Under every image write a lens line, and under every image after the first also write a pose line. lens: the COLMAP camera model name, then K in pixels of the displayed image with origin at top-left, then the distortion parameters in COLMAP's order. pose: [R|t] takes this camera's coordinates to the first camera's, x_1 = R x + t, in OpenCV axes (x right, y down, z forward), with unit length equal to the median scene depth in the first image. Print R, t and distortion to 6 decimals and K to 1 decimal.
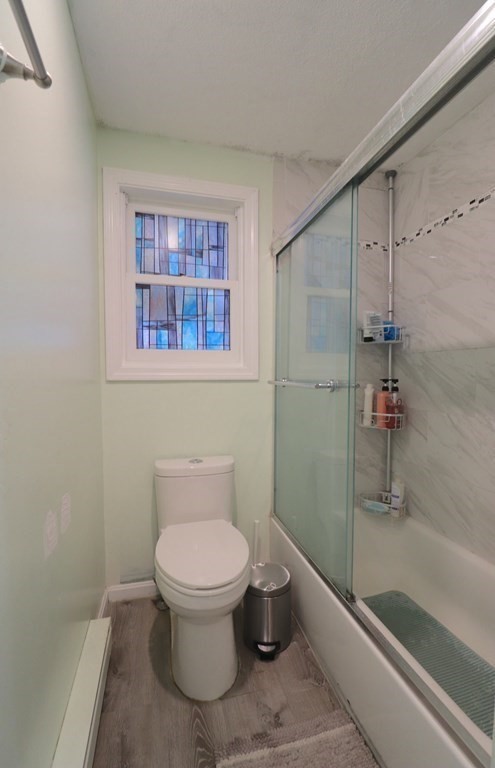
lens RADIAL K [[340.2, 0, 250.4], [0, 340.2, 382.6], [0, 0, 1]] dist [-0.007512, -0.001689]
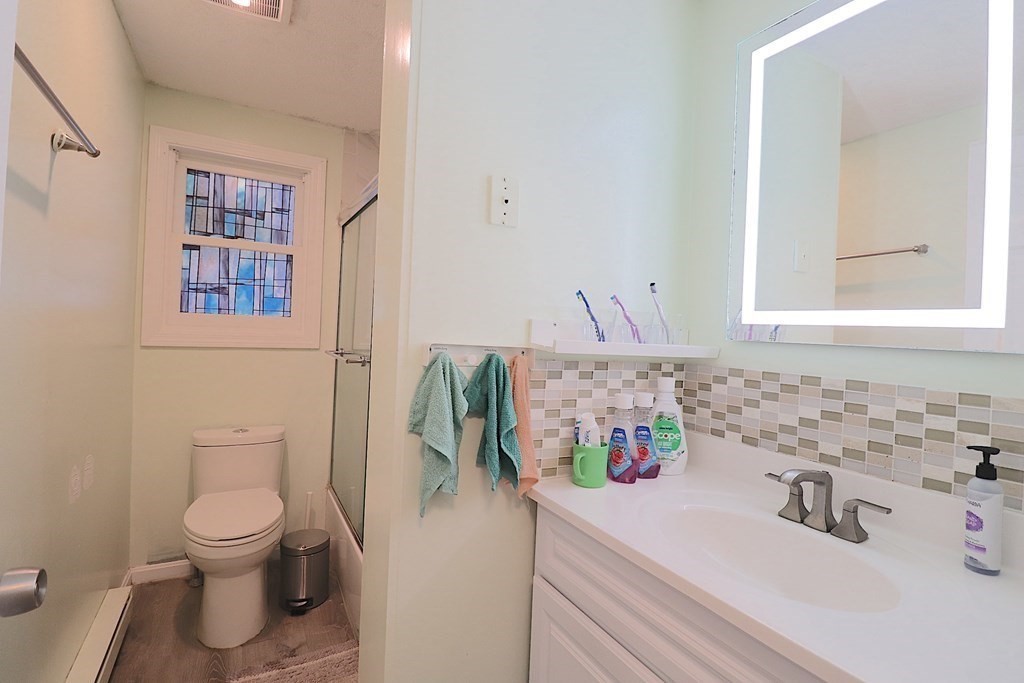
lens RADIAL K [[480.6, 0, 517.3], [0, 480.6, 322.8], [0, 0, 1]] dist [-0.006666, -0.006559]
pose [[0.968643, 0.045743, 0.244209, 0.261925], [-0.041050, 0.998862, -0.024275, -0.080005], [-0.245042, 0.013489, 0.969419, -0.543817]]
